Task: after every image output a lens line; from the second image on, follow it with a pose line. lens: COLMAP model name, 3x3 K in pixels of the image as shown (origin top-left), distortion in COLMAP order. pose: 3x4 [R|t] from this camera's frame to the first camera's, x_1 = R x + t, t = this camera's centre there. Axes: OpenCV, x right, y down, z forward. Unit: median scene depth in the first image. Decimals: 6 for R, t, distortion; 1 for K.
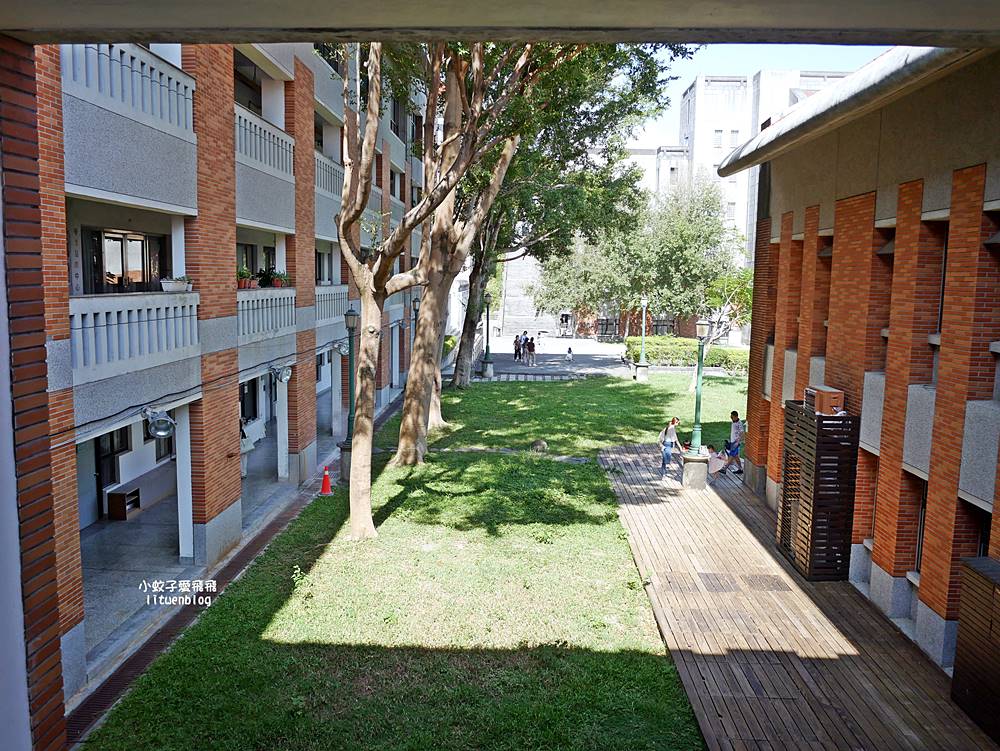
lens RADIAL K [[837.0, 0, 500.0], [0, 837.0, 375.5], [0, 0, 1]] dist [-0.030445, -0.001452]
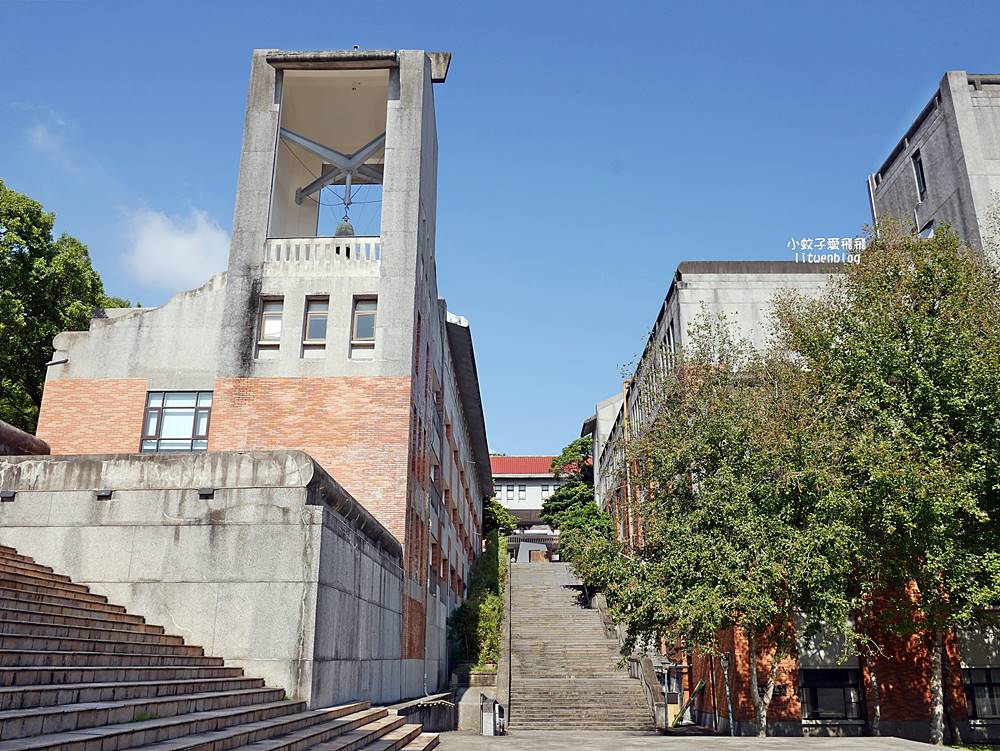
lens RADIAL K [[837.0, 0, 500.0], [0, 837.0, 375.5], [0, 0, 1]] dist [-0.030445, -0.001452]
pose [[0.999905, -0.010685, 0.008724, -0.002262], [0.013415, 0.900508, -0.434632, -0.034415], [-0.003212, 0.434708, 0.900566, 0.718375]]
